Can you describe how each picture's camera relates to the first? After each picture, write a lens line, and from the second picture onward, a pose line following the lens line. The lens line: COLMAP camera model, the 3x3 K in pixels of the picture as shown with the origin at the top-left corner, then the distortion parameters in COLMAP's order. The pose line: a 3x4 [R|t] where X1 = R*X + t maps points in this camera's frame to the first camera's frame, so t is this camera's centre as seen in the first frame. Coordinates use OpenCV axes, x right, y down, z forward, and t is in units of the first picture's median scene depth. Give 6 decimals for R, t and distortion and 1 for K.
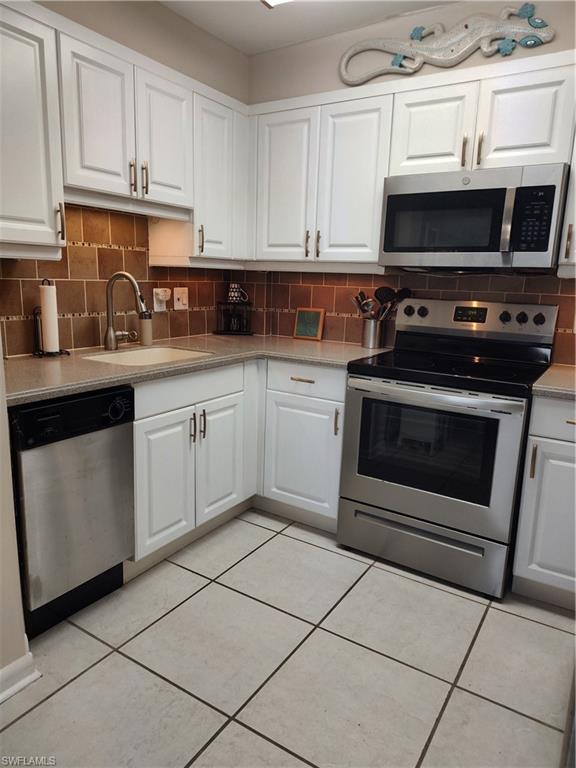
lens RADIAL K [[527.2, 0, 288.8], [0, 527.2, 386.4], [0, 0, 1]] dist [0.040298, -0.040867]
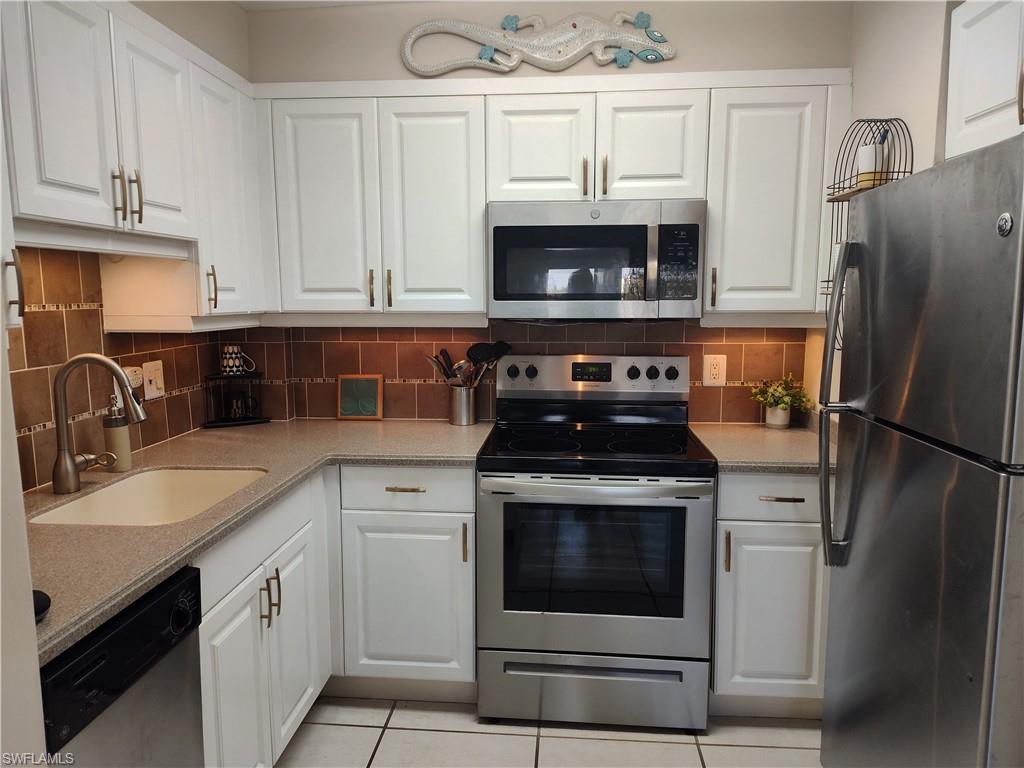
lens RADIAL K [[702.9, 0, 511.3], [0, 702.9, 383.4], [0, 0, 1]] dist [0.040298, -0.040867]
pose [[0.883377, -0.093690, 0.459203, -0.264684], [0.125273, 0.991366, -0.038724, -0.098111], [-0.451610, 0.091733, 0.887487, 0.125435]]
